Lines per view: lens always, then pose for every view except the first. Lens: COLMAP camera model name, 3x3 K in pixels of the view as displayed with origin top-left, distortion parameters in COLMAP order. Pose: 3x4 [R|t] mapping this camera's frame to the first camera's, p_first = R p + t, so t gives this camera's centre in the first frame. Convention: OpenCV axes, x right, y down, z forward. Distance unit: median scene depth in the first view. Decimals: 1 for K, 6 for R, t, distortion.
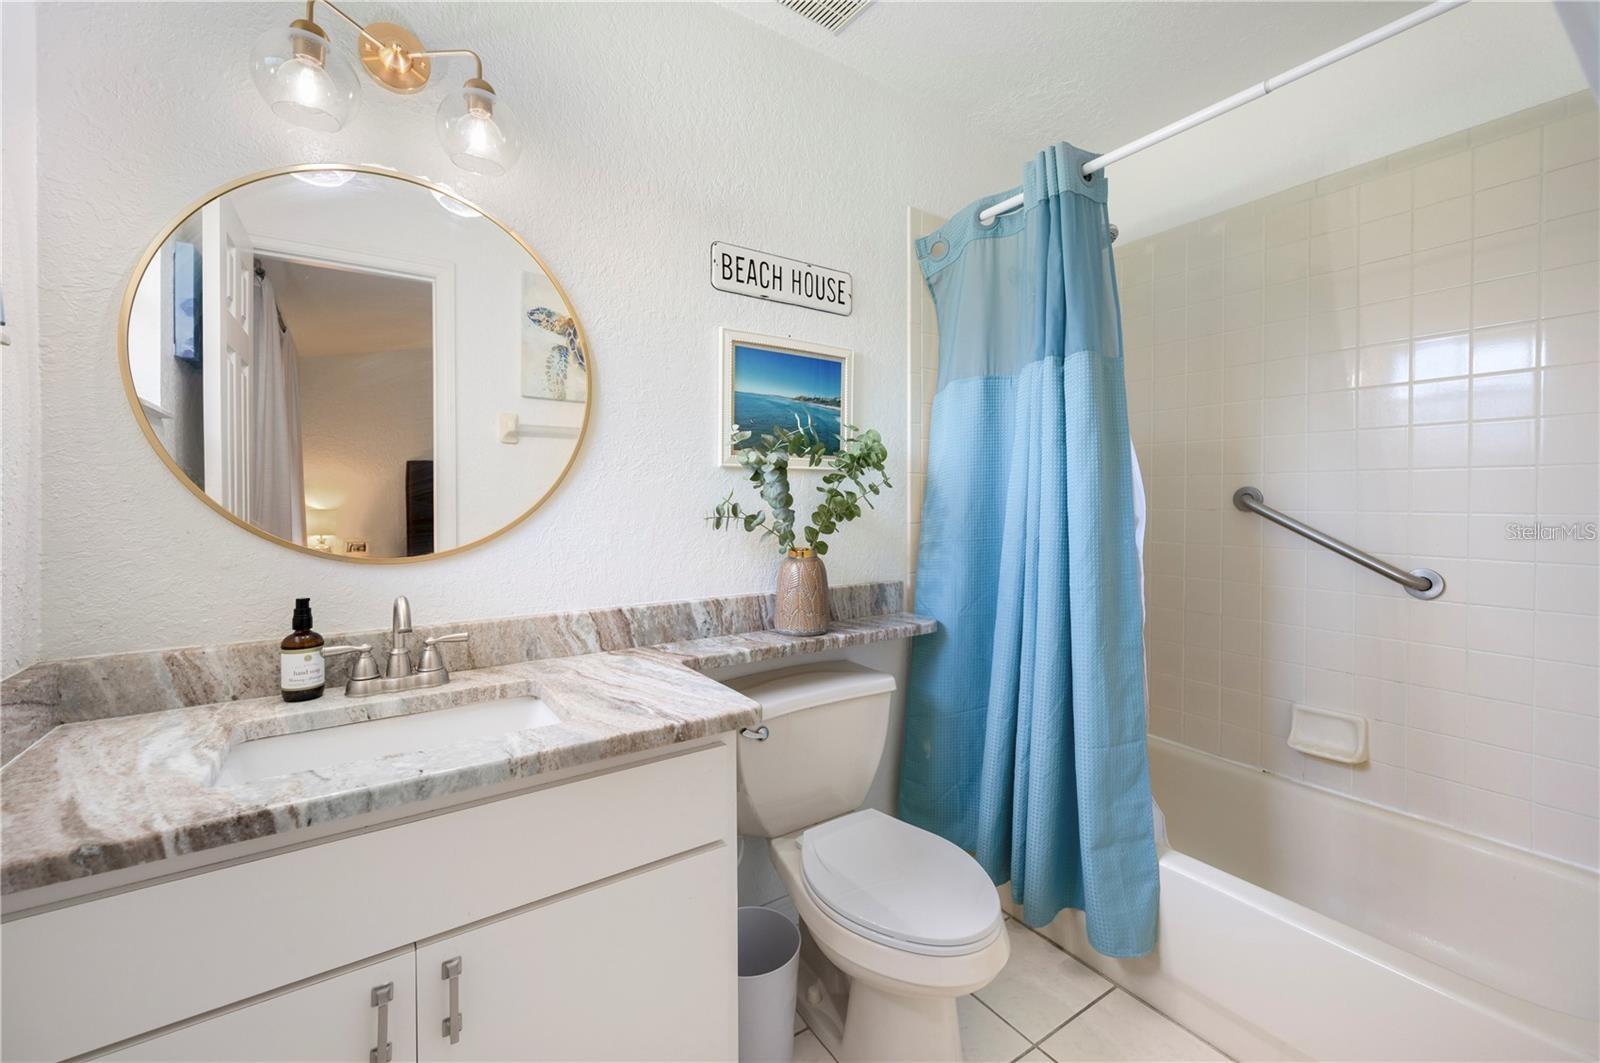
lens RADIAL K [[655.0, 0, 803.8], [0, 655.0, 525.3], [0, 0, 1]] dist [0.001257, 0.000155]
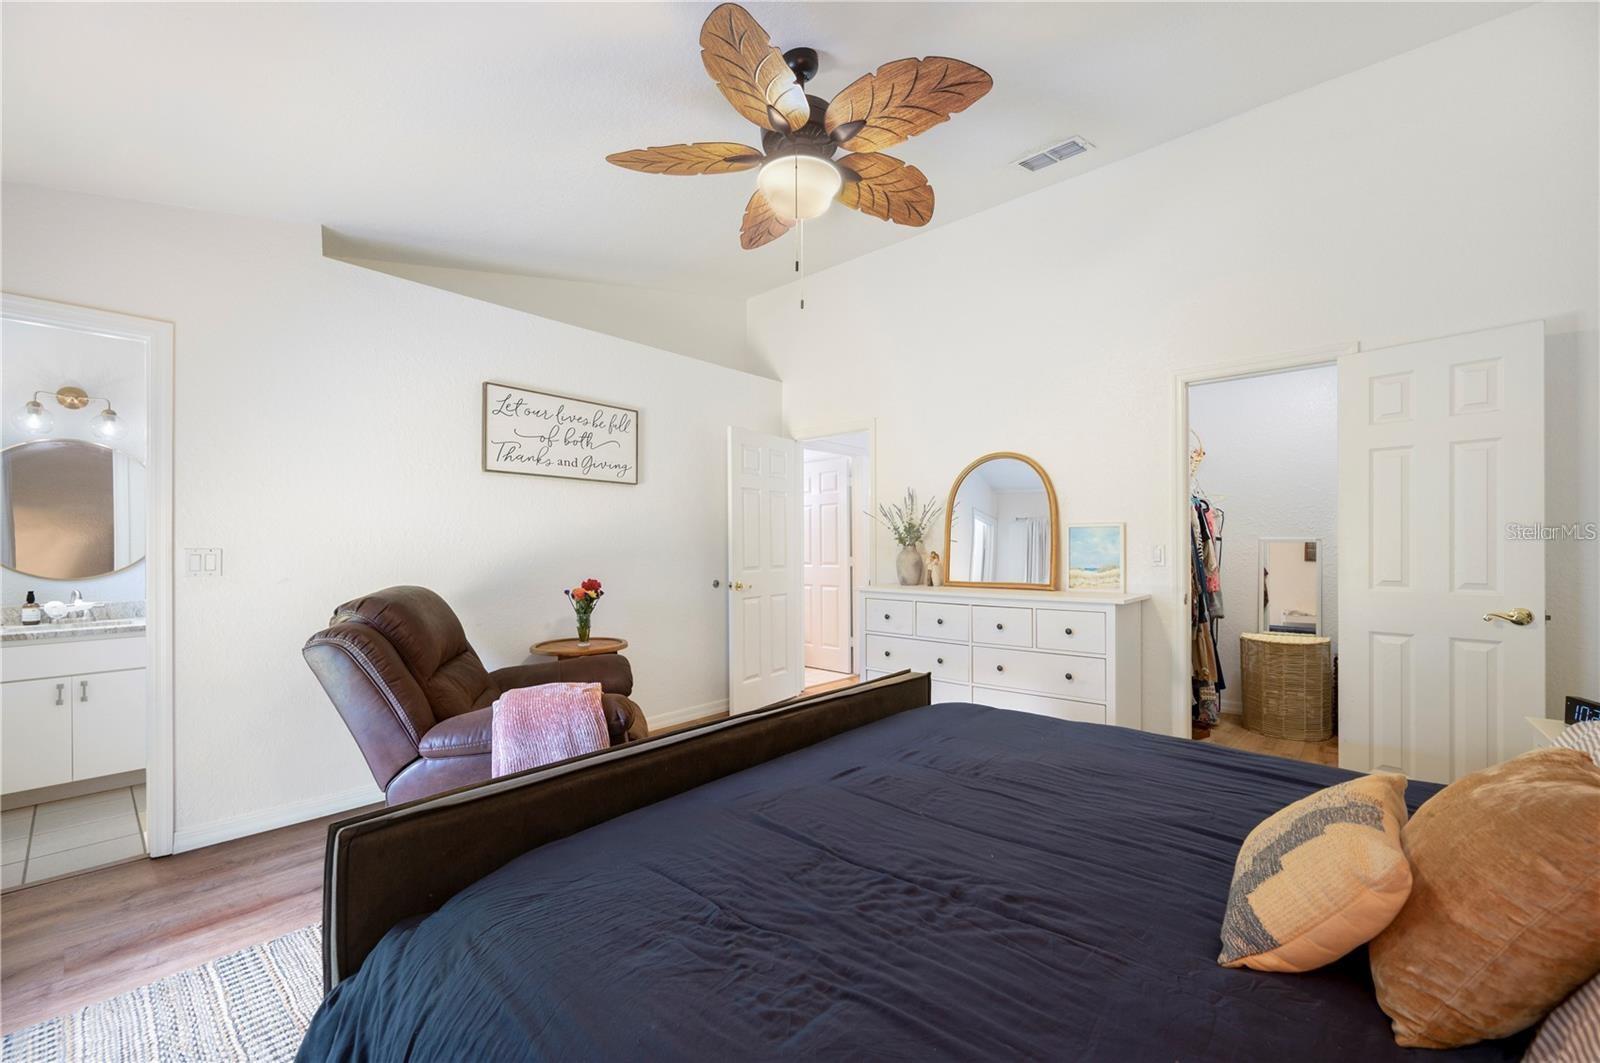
lens RADIAL K [[643.2, 0, 803.8], [0, 643.2, 540.7], [0, 0, 1]] dist [0.000460, 0.000246]
pose [[0.967629, -0.023757, 0.251258, 1.932213], [0.032765, 0.998959, -0.031727, 0.088789], [-0.250243, 0.038933, 0.967400, -2.757286]]
